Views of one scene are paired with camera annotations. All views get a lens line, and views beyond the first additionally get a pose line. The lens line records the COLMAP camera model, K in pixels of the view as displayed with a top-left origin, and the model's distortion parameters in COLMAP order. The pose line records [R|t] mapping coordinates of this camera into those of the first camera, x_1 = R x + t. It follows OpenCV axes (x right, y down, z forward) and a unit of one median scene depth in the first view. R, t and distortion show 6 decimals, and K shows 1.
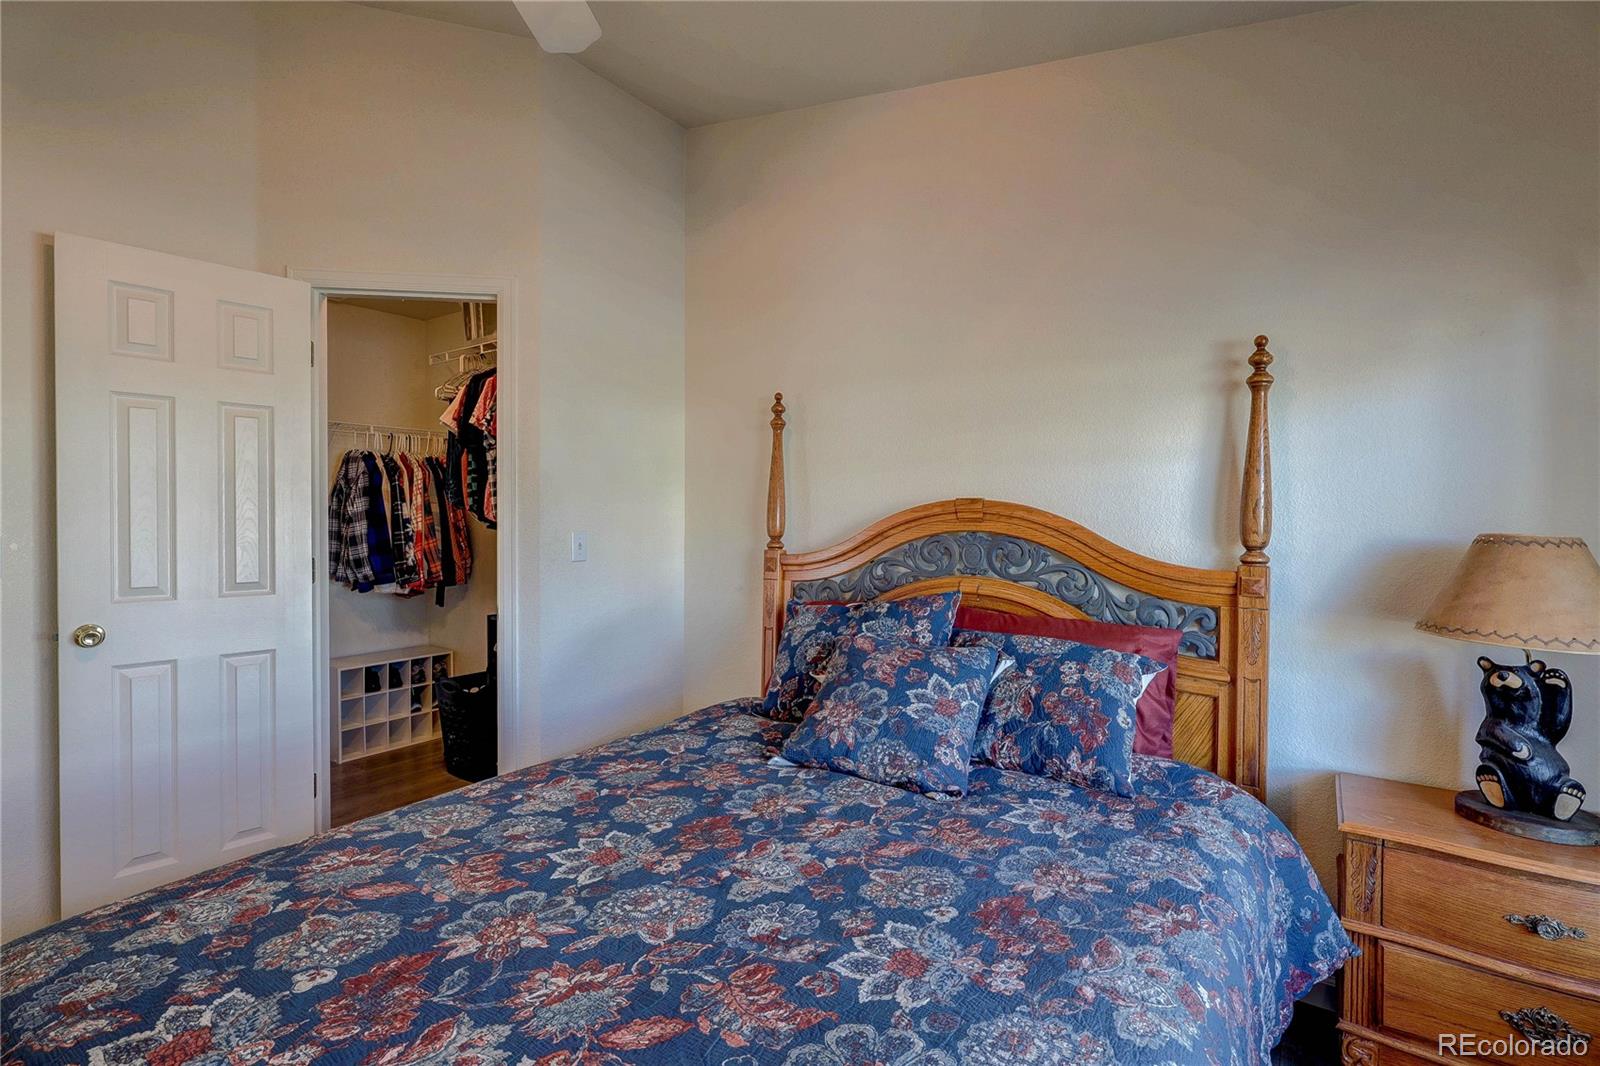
lens RADIAL K [[745.7, 0, 802.6], [0, 745.7, 523.2], [0, 0, 1]] dist [-0.002586, 0.001453]
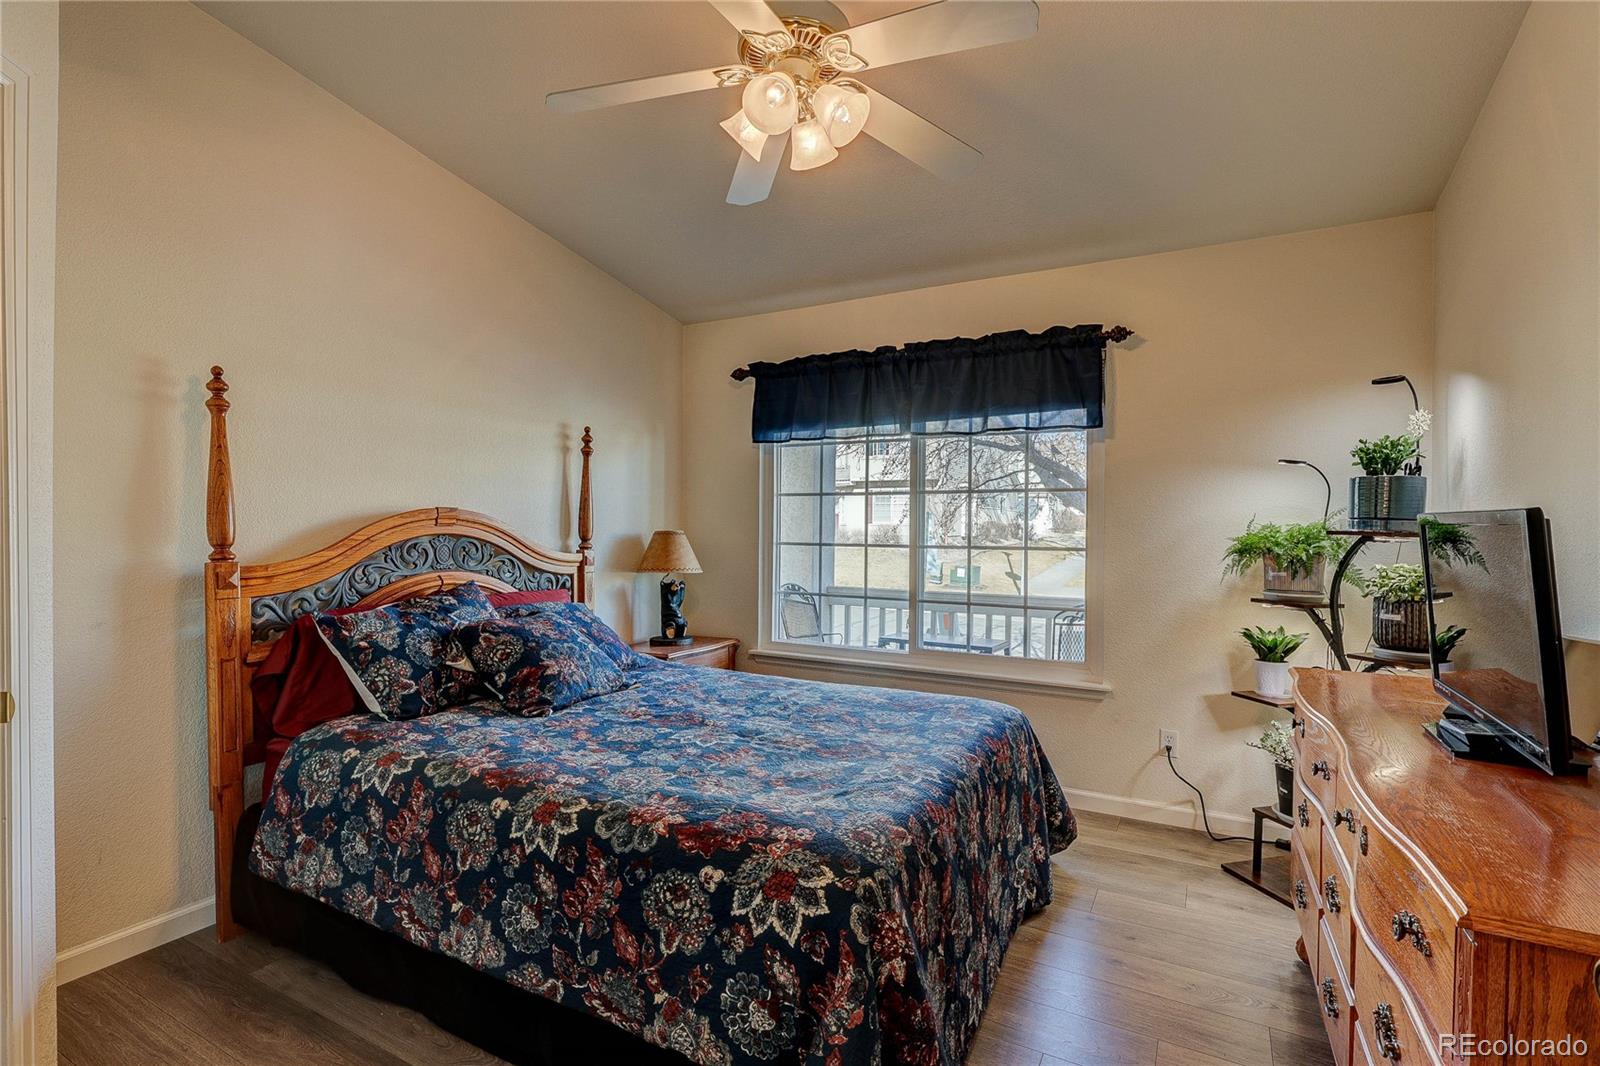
lens RADIAL K [[745.7, 0, 802.6], [0, 745.7, 523.2], [0, 0, 1]] dist [-0.002586, 0.001453]
pose [[-0.117467, -0.002857, 0.993073, -1.639799], [-0.006293, 0.999978, 0.002132, -0.020122], [-0.993057, -0.005999, -0.117482, 0.846862]]
